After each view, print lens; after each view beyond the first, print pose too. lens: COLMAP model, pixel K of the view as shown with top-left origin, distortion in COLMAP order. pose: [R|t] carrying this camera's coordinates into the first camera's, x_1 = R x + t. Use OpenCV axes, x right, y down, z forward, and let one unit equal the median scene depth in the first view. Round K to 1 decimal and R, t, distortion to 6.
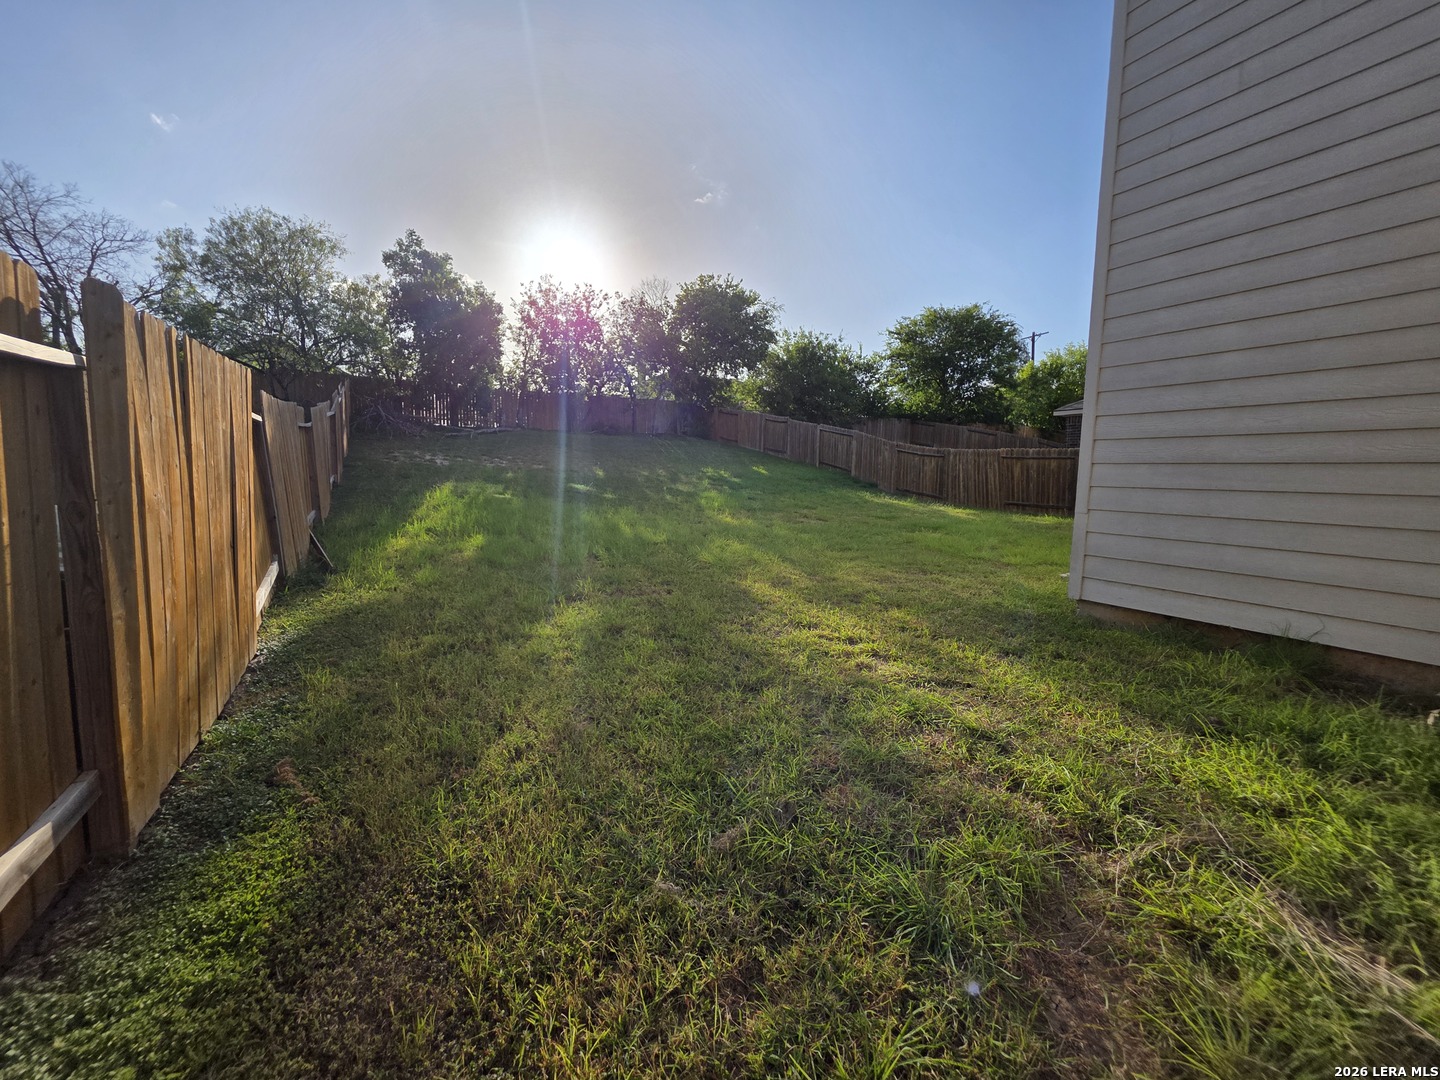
lens RADIAL K [[578.4, 0, 714.0], [0, 578.4, 537.3], [0, 0, 1]] dist [0.000622, 0.000587]
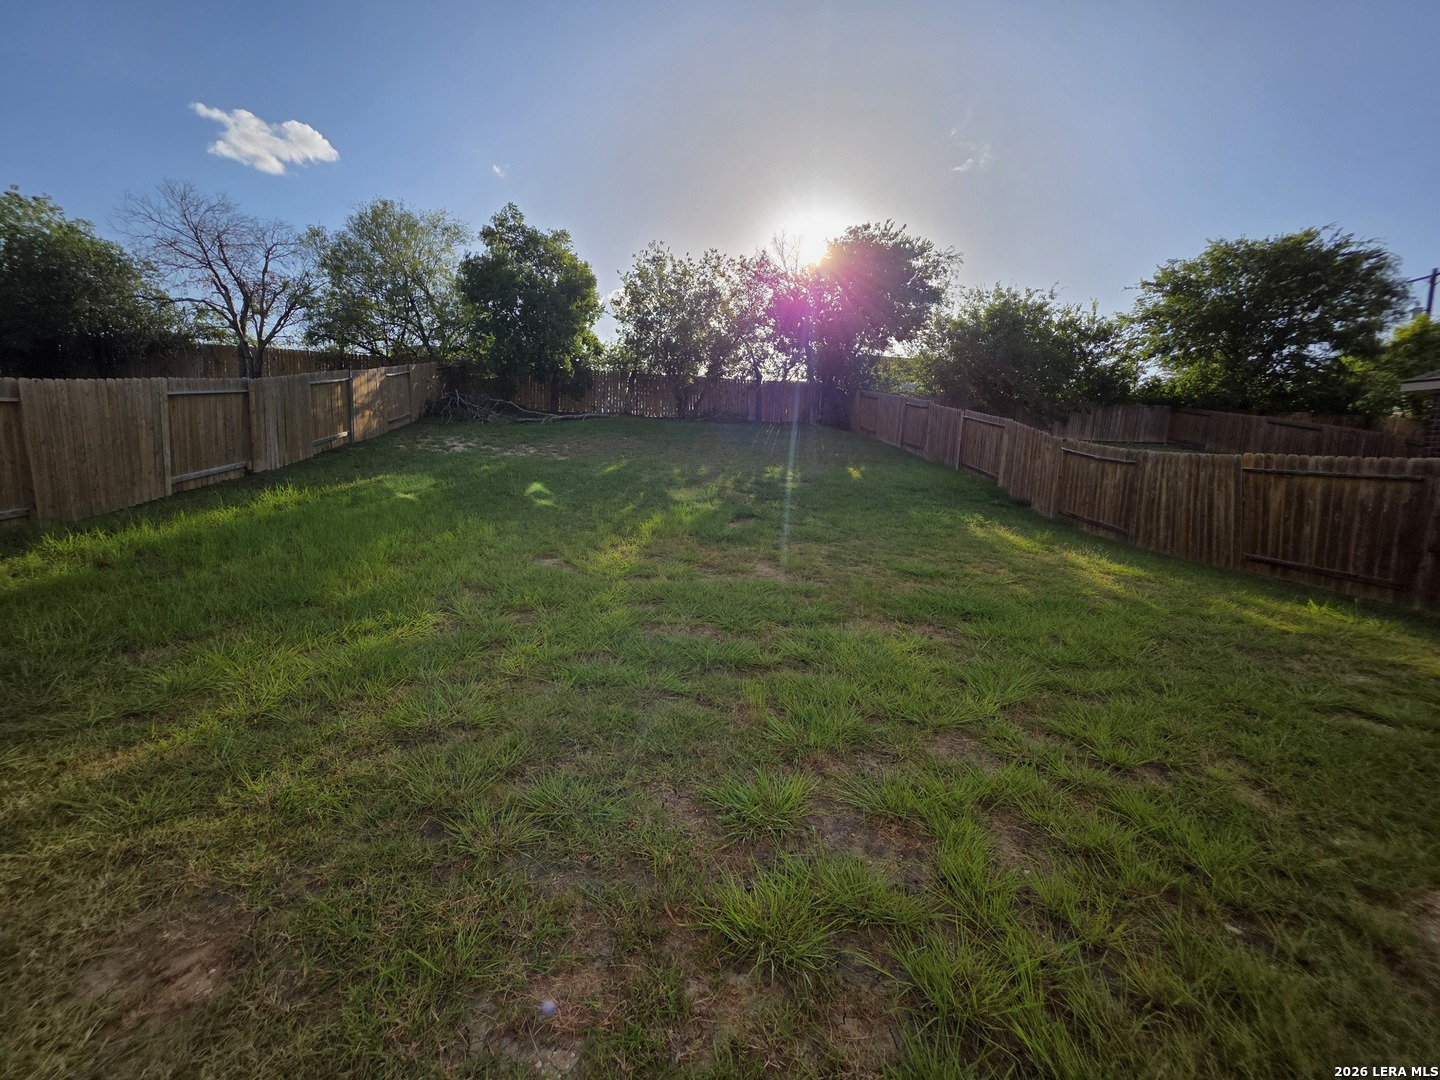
lens RADIAL K [[578.4, 0, 723.0], [0, 578.4, 529.0], [0, 0, 1]] dist [0.000622, 0.000587]
pose [[0.922103, 0.079965, -0.378592, 0.128906], [-0.079481, 0.996693, 0.016934, -0.027626], [0.378694, 0.014476, 0.925409, 0.164539]]
